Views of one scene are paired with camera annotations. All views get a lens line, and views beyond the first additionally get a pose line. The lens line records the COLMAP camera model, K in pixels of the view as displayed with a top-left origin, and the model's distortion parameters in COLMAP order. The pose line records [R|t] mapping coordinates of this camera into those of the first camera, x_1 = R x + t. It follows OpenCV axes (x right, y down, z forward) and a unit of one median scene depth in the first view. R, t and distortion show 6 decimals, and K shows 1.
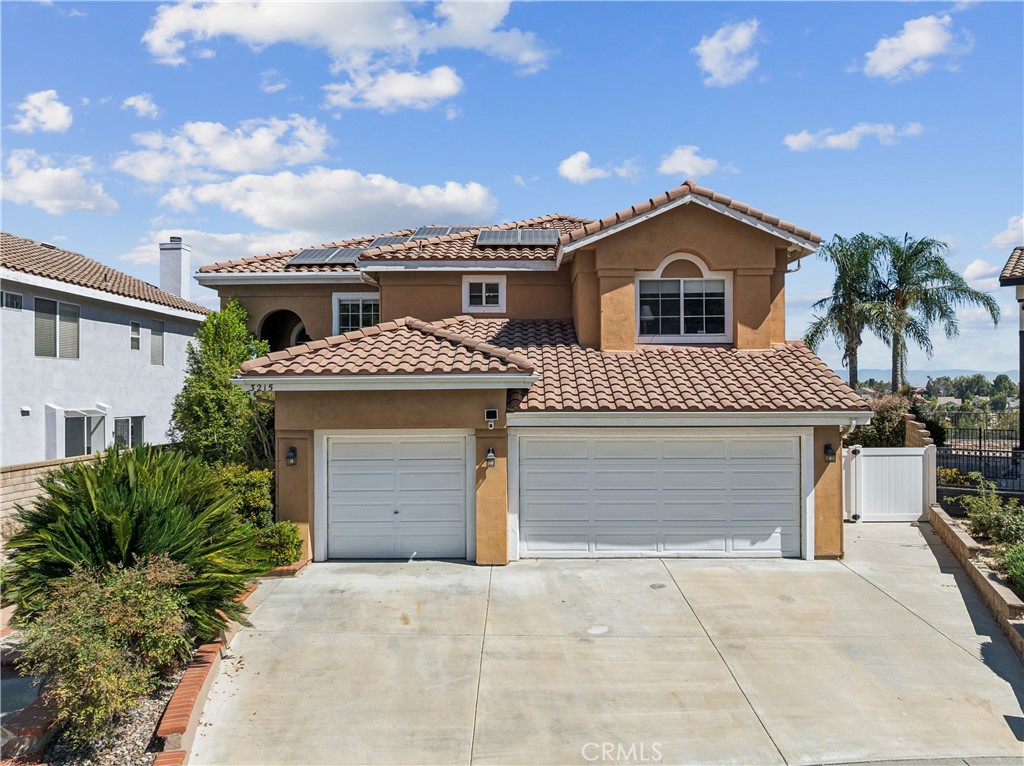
lens RADIAL K [[718.3, 0, 514.7], [0, 718.3, 389.8], [0, 0, 1]] dist [-0.001161, -0.001293]
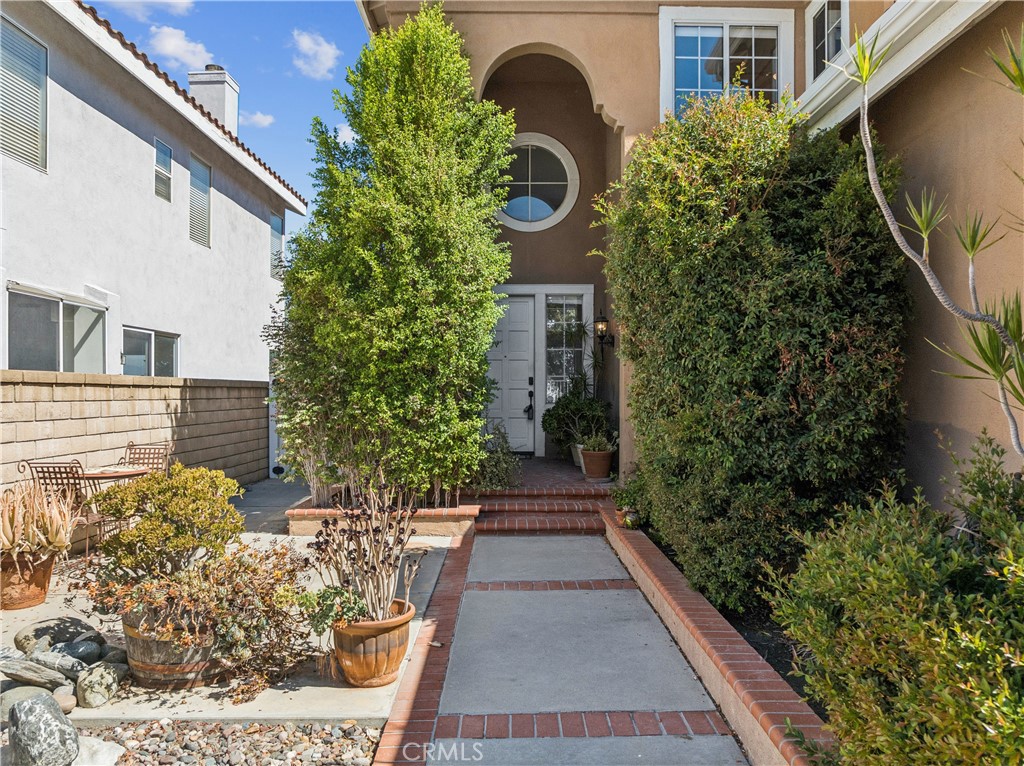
lens RADIAL K [[718.3, 0, 510.7], [0, 718.3, 381.1], [0, 0, 1]] dist [-0.001161, -0.001293]
pose [[0.999730, 0.013915, 0.018609, -0.346203], [-0.013902, 0.999903, -0.000864, 0.085776], [-0.018619, 0.000605, 0.999826, 0.580978]]
